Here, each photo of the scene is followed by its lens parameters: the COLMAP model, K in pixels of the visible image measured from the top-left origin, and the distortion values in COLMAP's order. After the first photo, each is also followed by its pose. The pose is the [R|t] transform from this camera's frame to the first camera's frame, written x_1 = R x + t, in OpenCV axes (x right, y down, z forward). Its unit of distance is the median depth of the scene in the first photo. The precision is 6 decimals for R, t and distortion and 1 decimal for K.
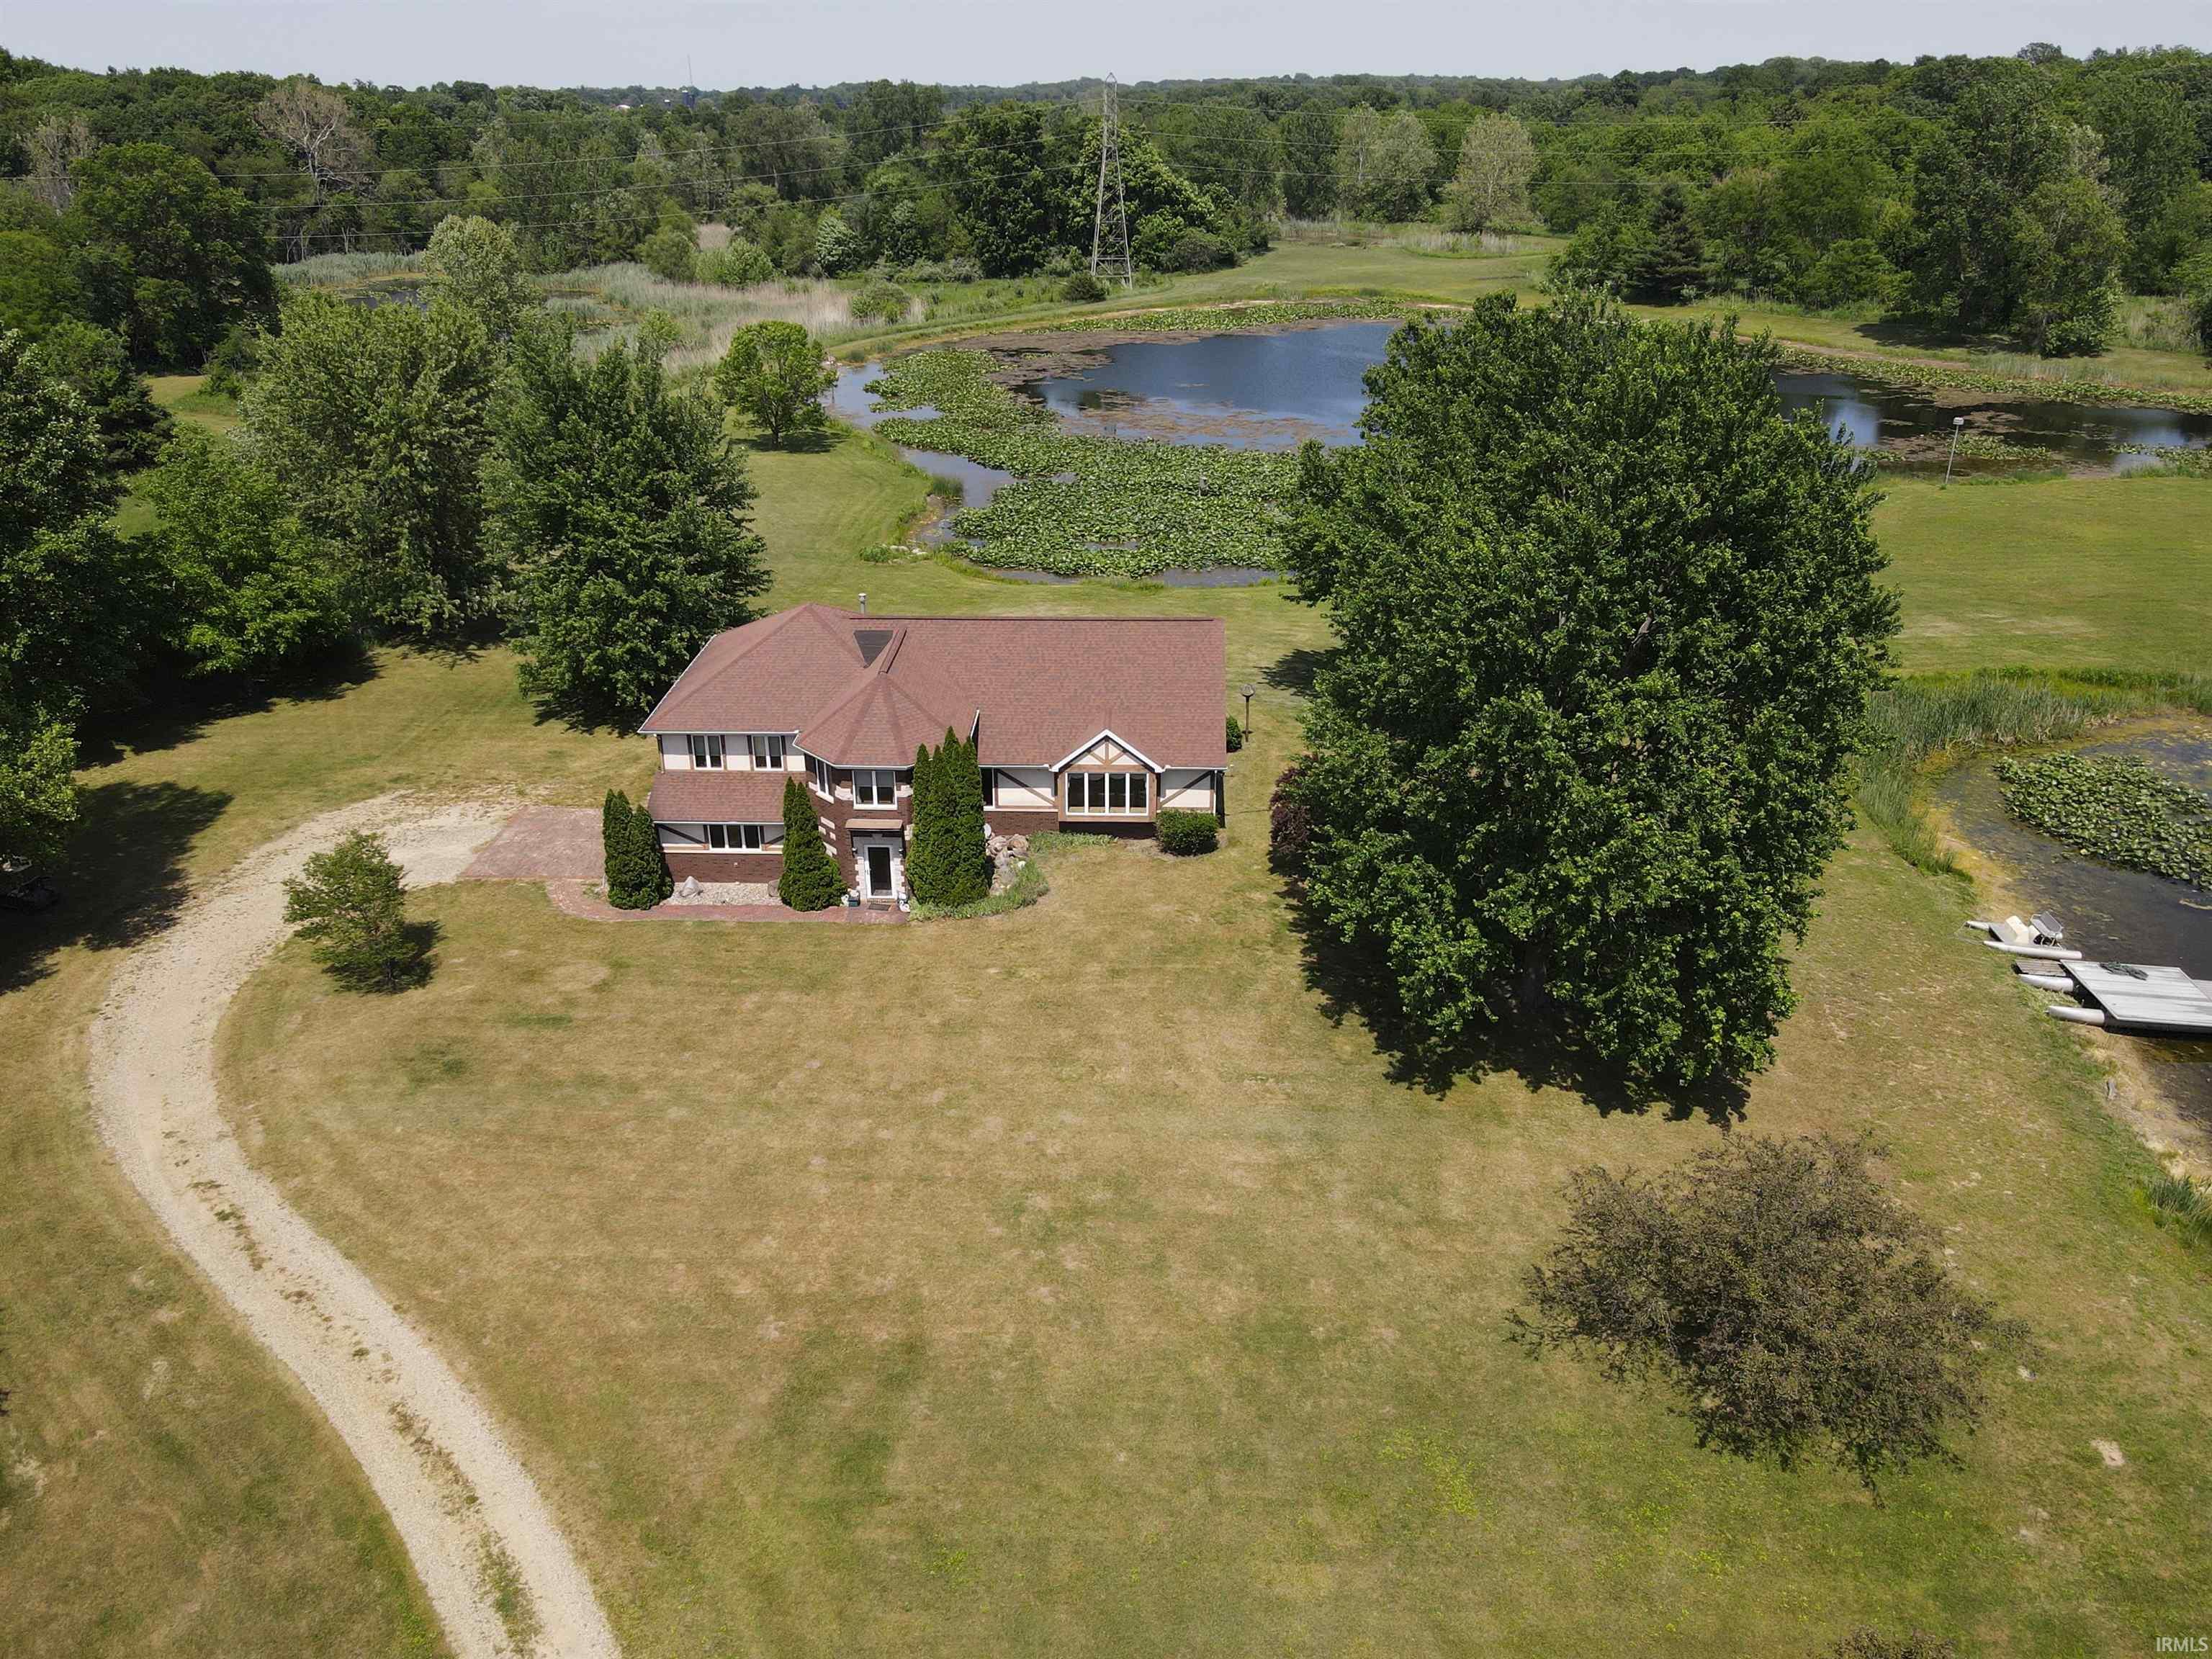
lens RADIAL K [[1599.5, 0, 1114.2], [0, 1599.5, 840.9], [0, 0, 1]] dist [0.011676, -0.003305]
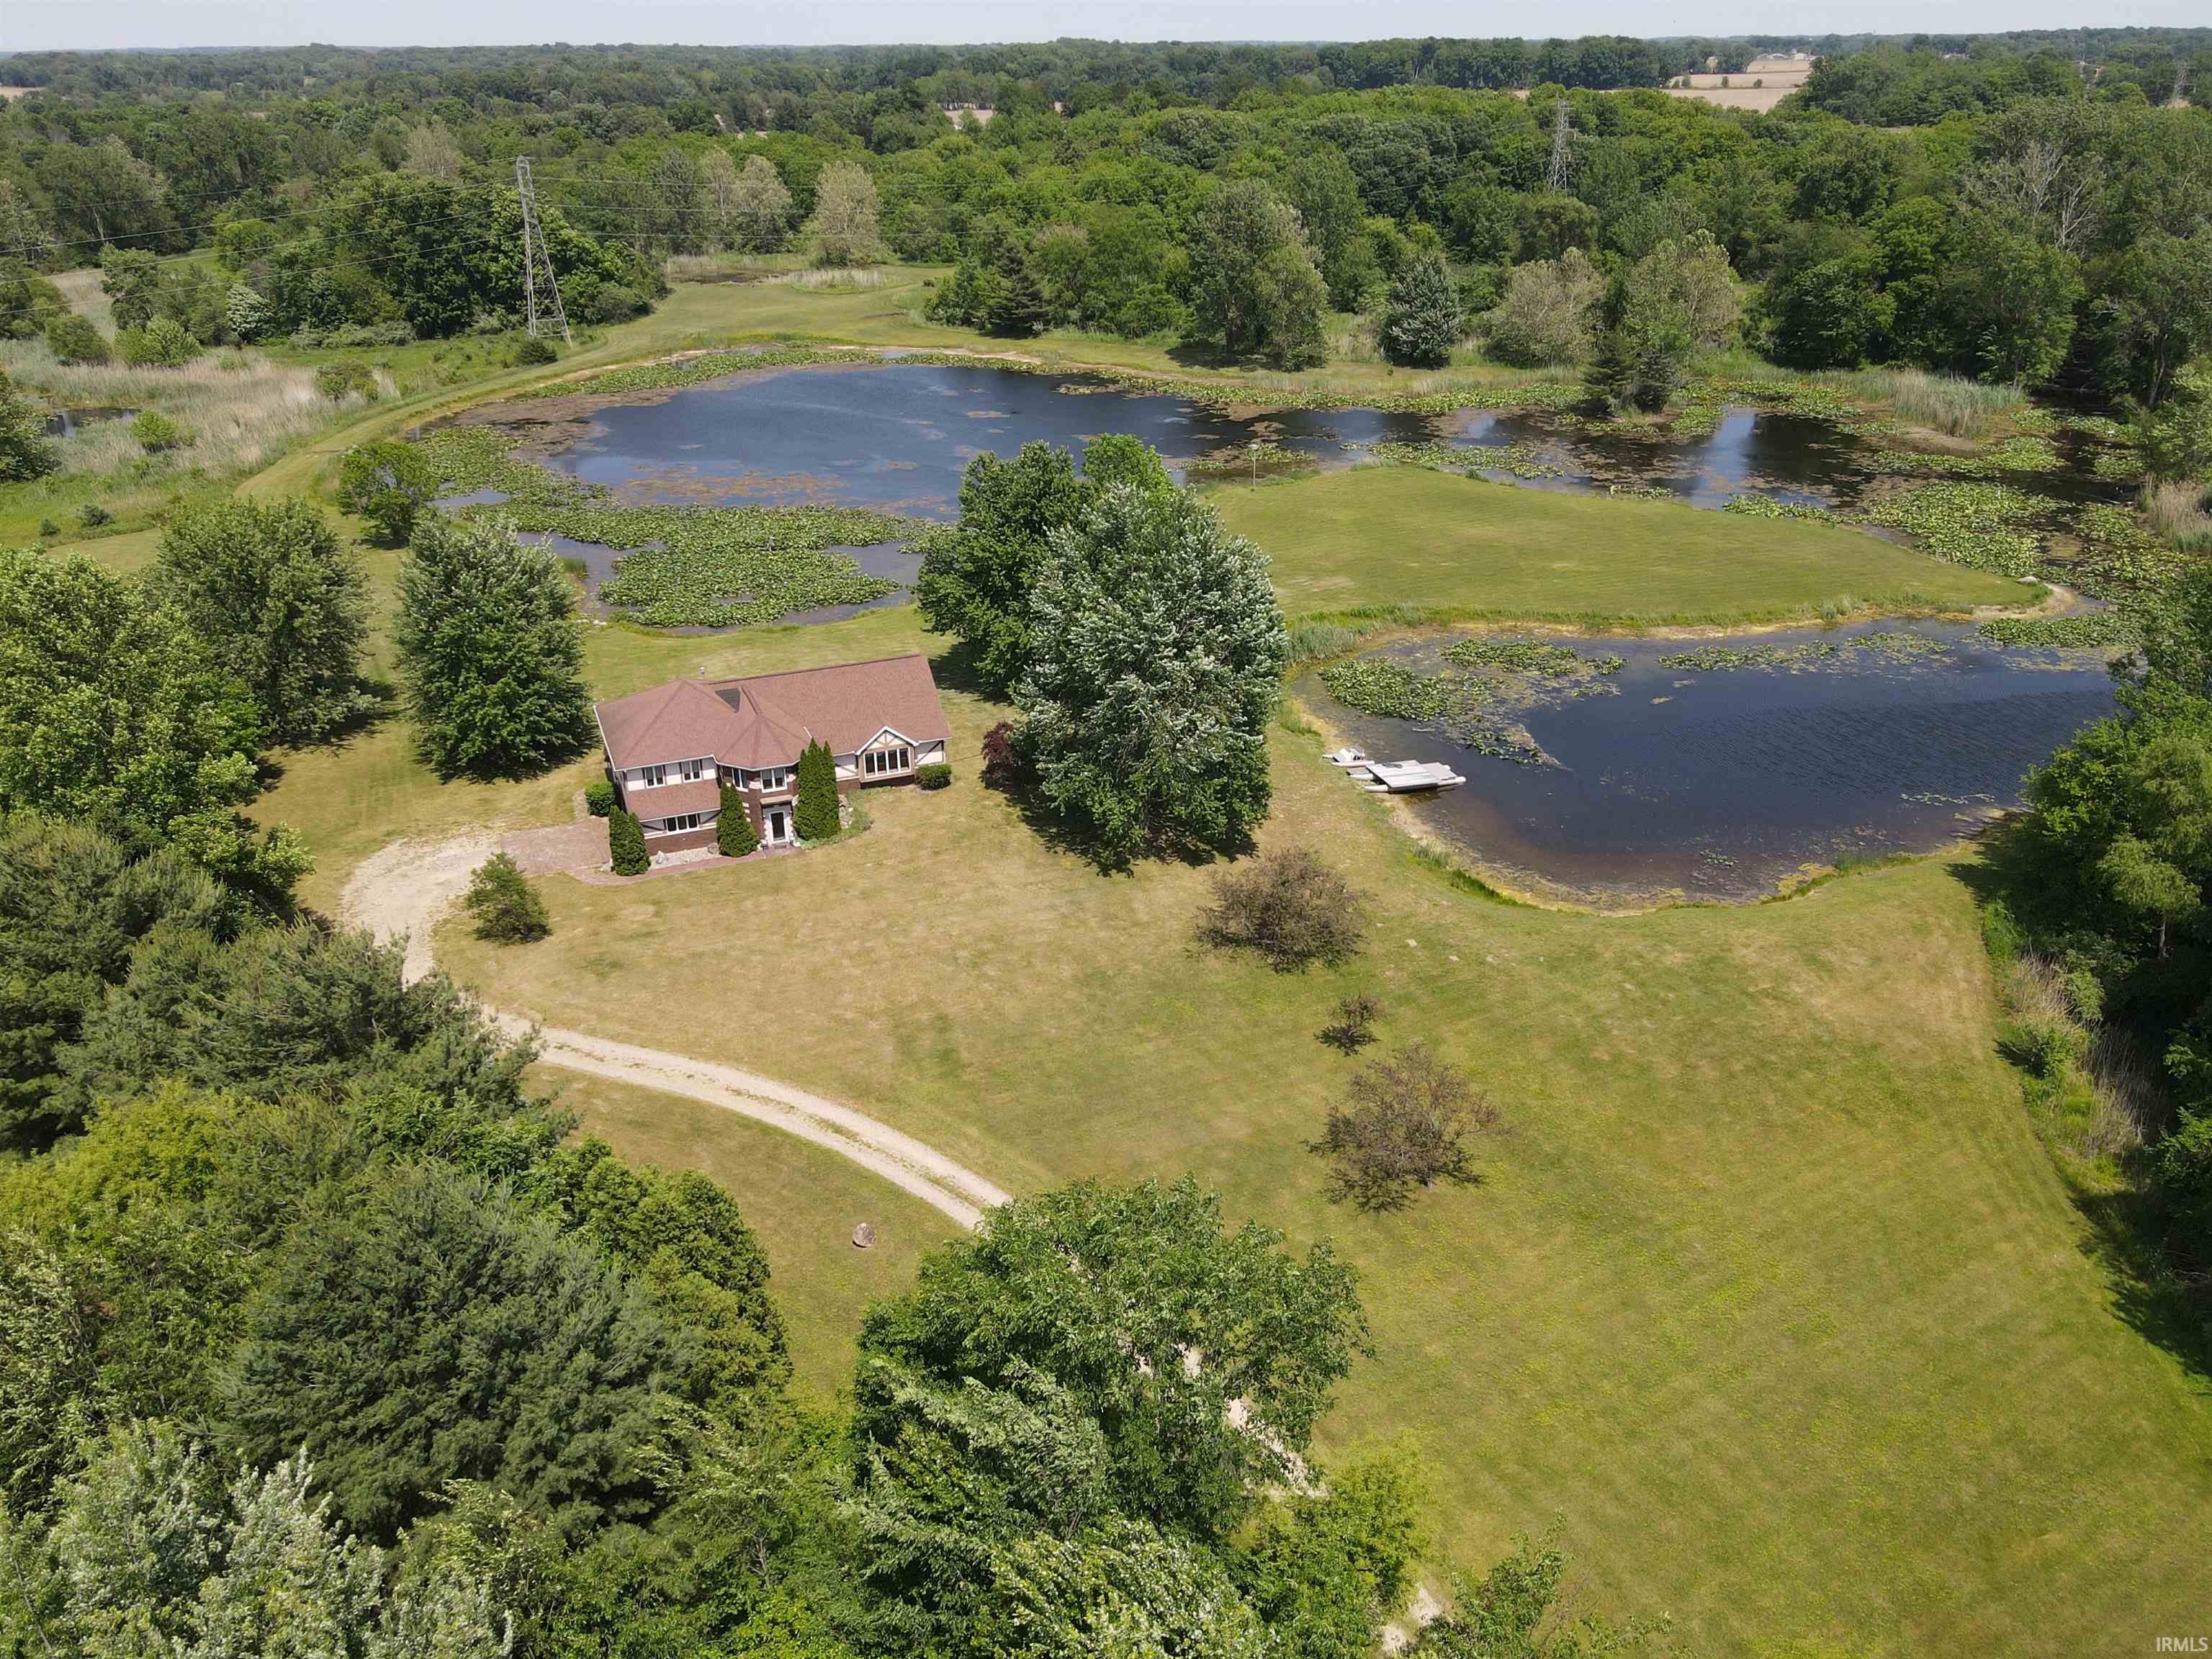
lens RADIAL K [[1599.5, 0, 1097.8], [0, 1599.5, 826.5], [0, 0, 1]] dist [0.011676, -0.003305]
pose [[0.918245, -0.175646, 0.354929, -0.426947], [0.169754, 0.984320, 0.047942, -0.005244], [-0.357785, 0.016228, 0.933663, -0.722055]]
